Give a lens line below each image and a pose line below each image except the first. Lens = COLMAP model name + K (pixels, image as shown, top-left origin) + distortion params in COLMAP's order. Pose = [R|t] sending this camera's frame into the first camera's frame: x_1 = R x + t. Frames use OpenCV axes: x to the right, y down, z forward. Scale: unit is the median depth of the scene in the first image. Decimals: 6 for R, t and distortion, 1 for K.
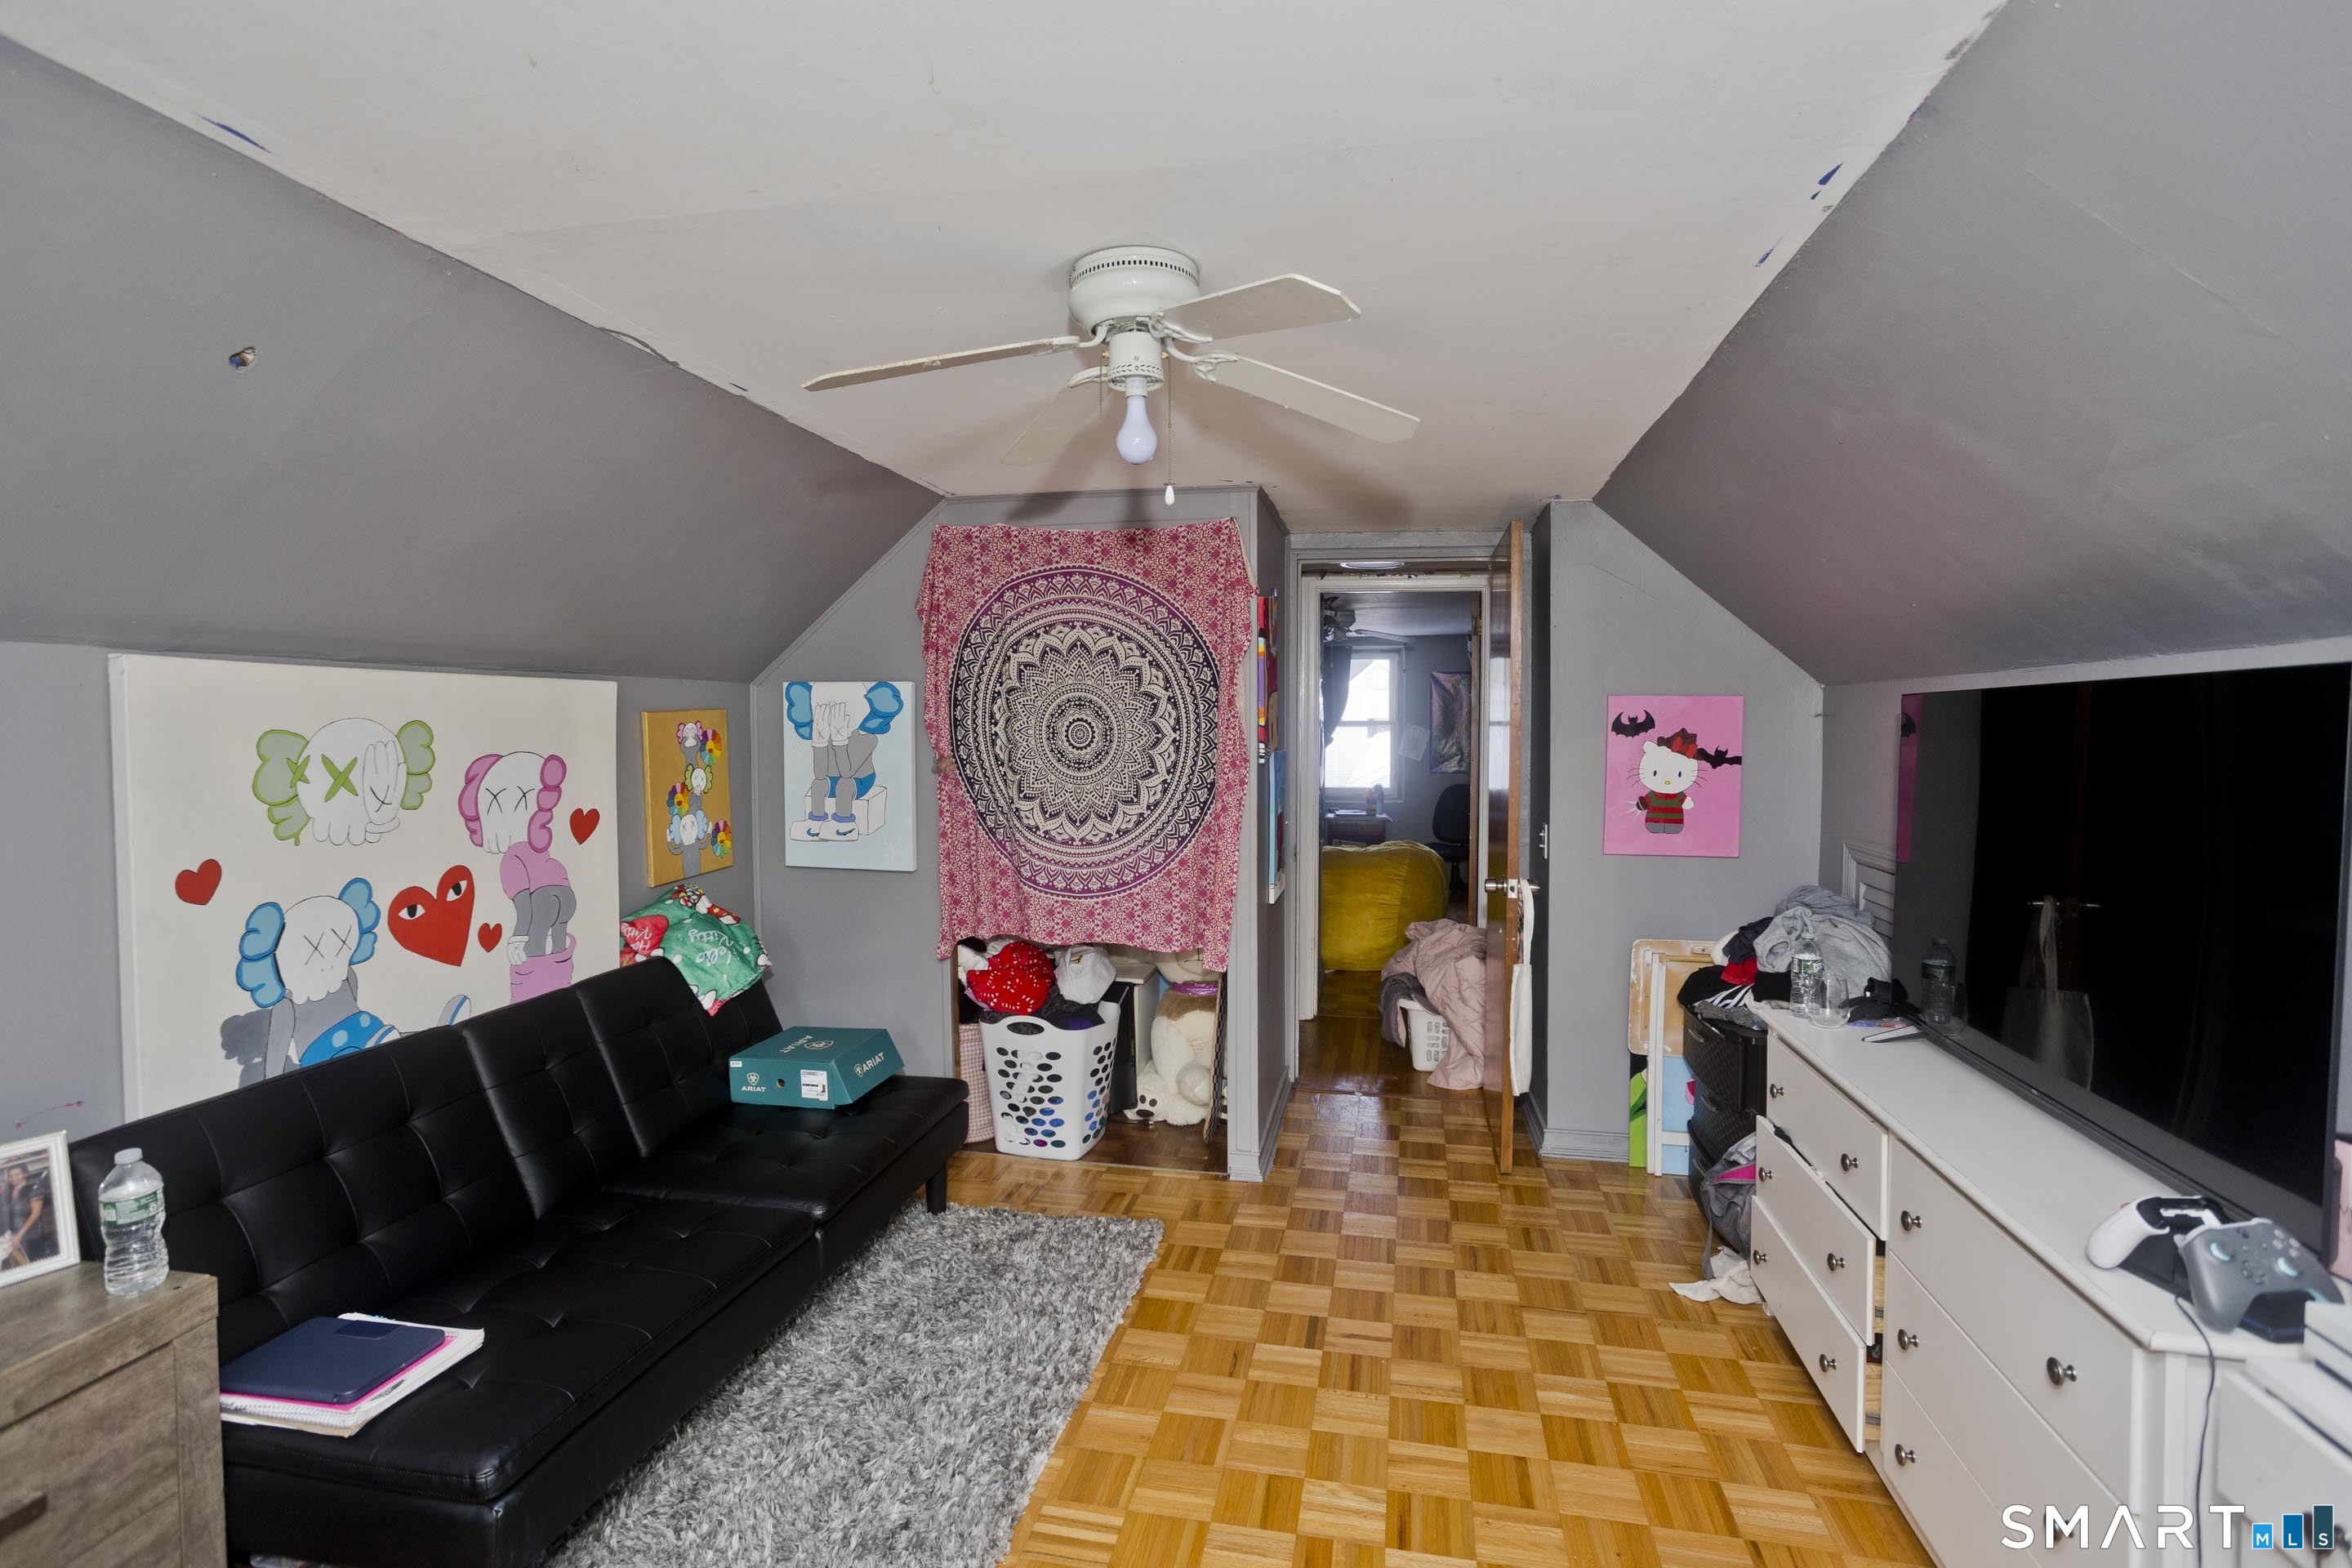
lens RADIAL K [[1168.8, 0, 1141.0], [0, 1168.8, 776.6], [0, 0, 1]] dist [-0.036909, 0.040907]
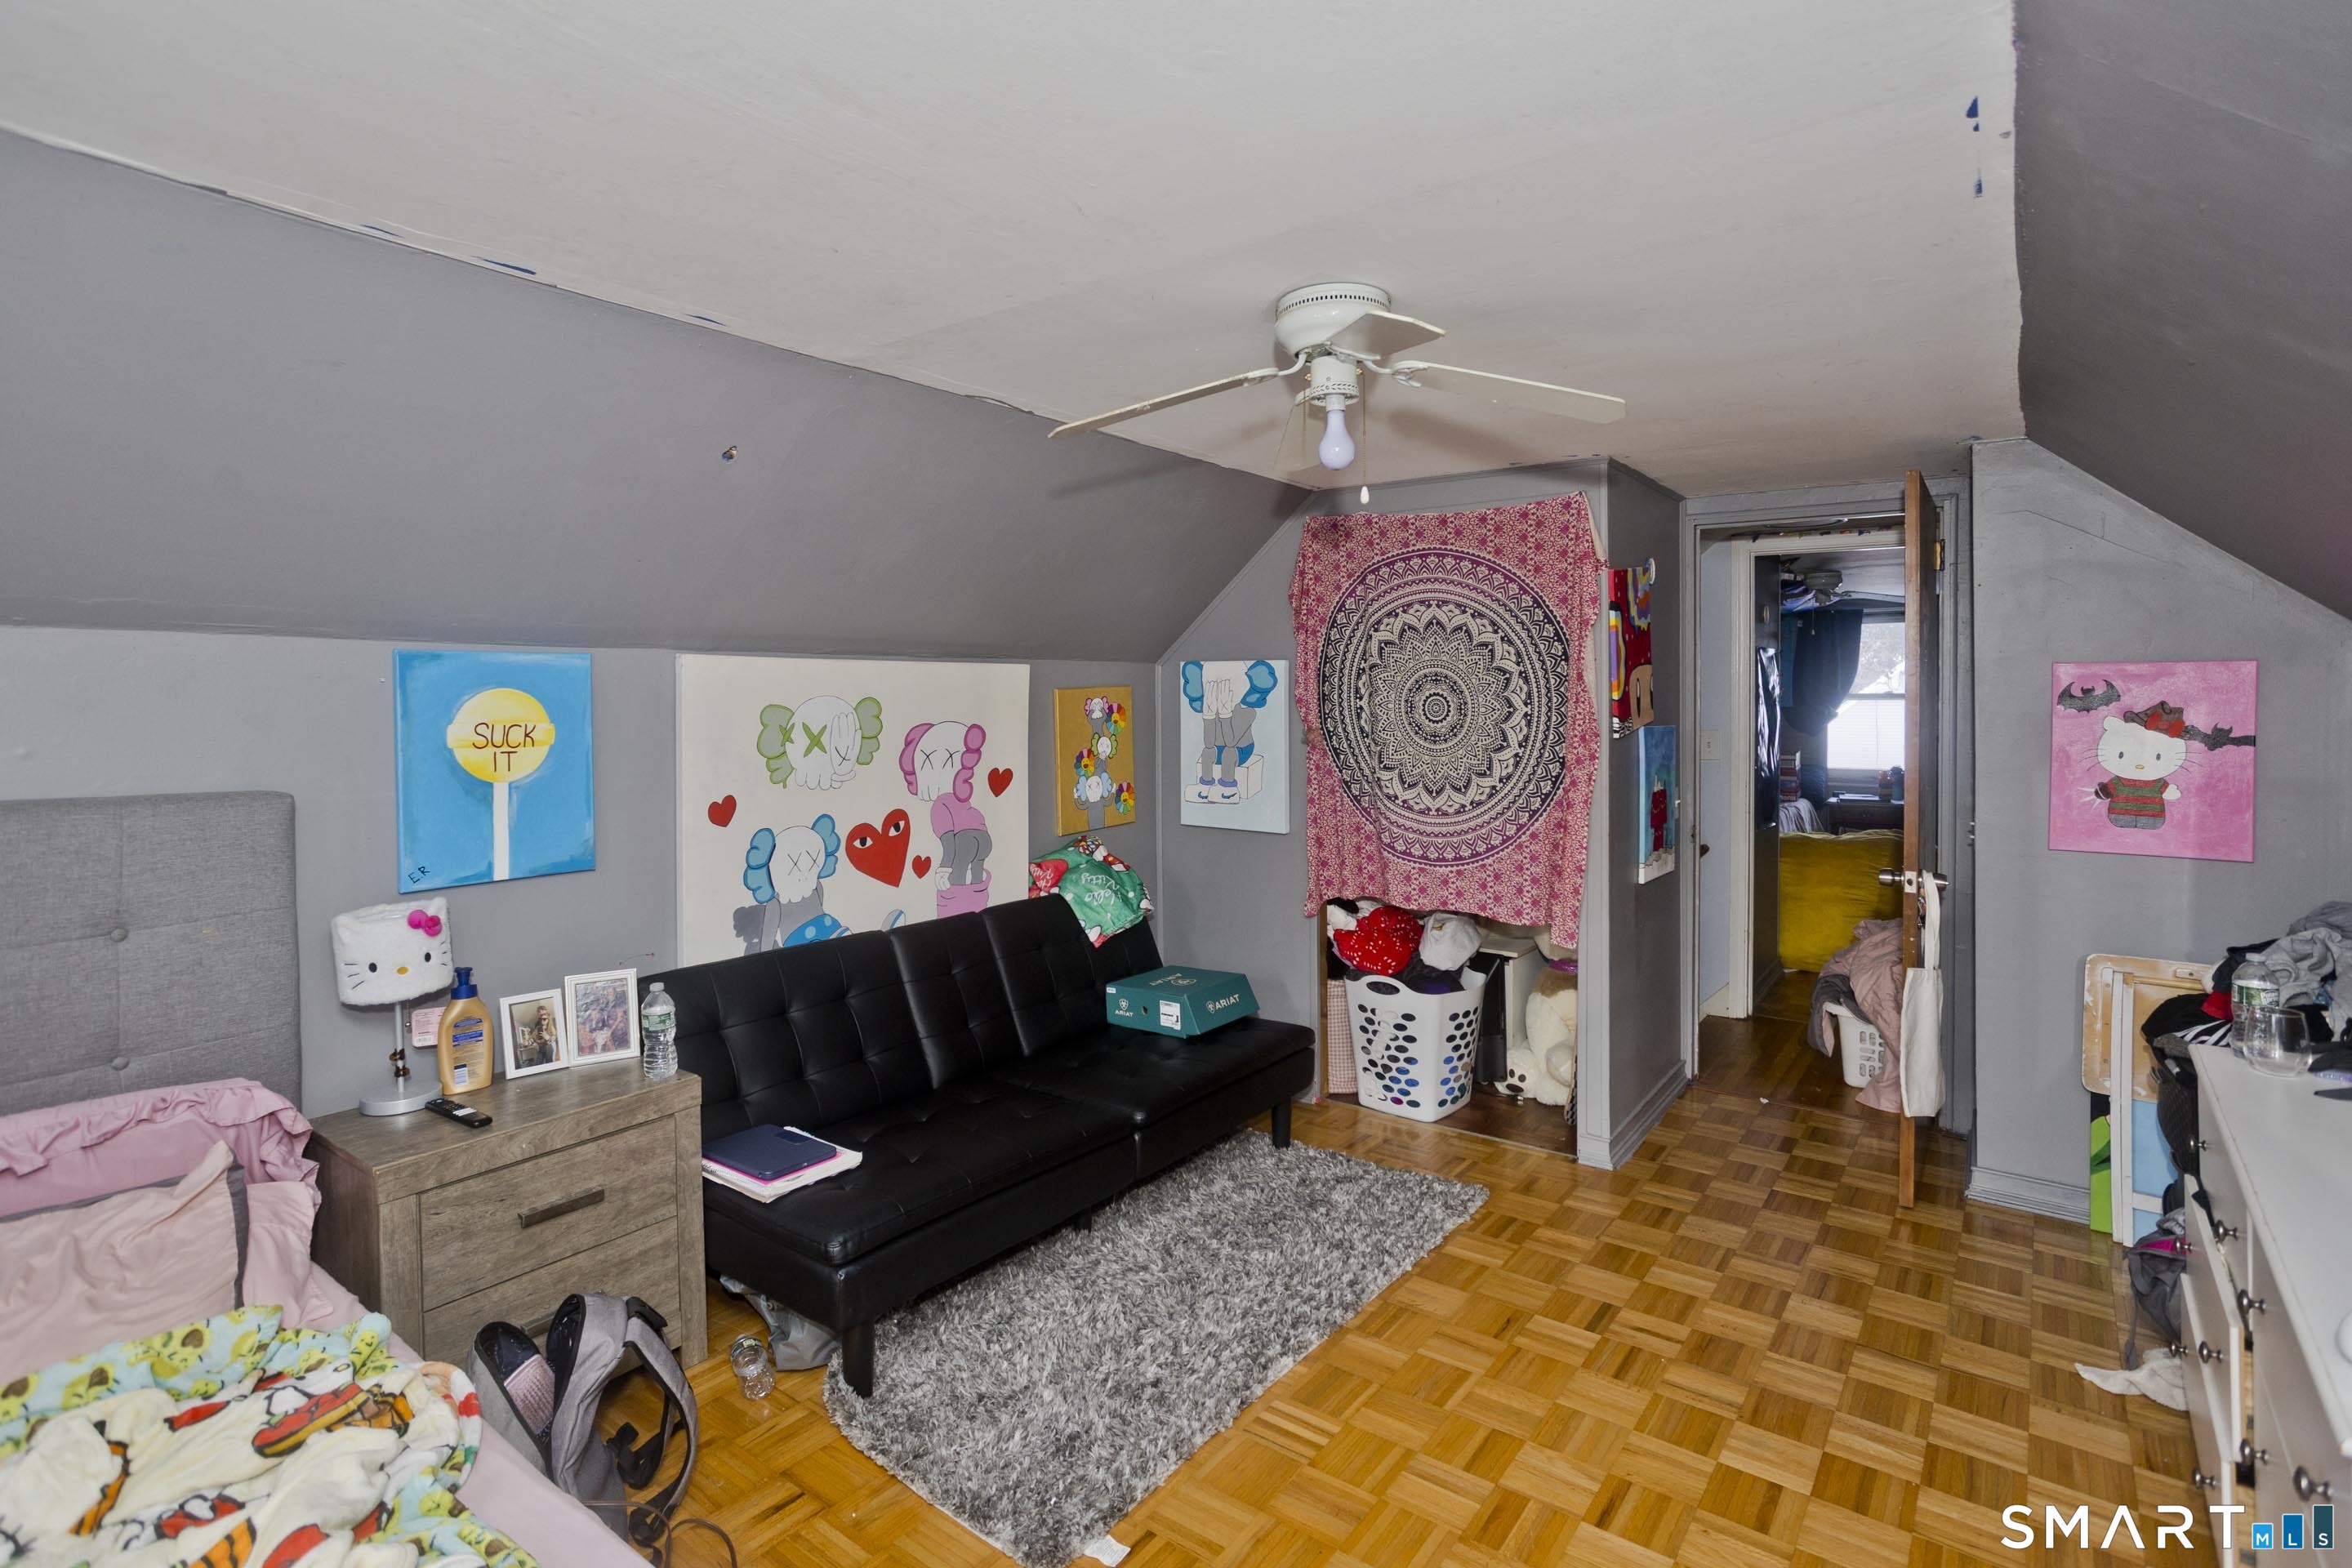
lens RADIAL K [[1167.9, 0, 1150.3], [0, 1167.9, 706.8], [0, 0, 1]] dist [-0.038918, 0.038927]
pose [[0.906821, 0.000506, -0.421515, 0.182984], [-0.015984, 0.999321, -0.033187, 0.001085], [0.421212, 0.036832, 0.906214, -0.055807]]
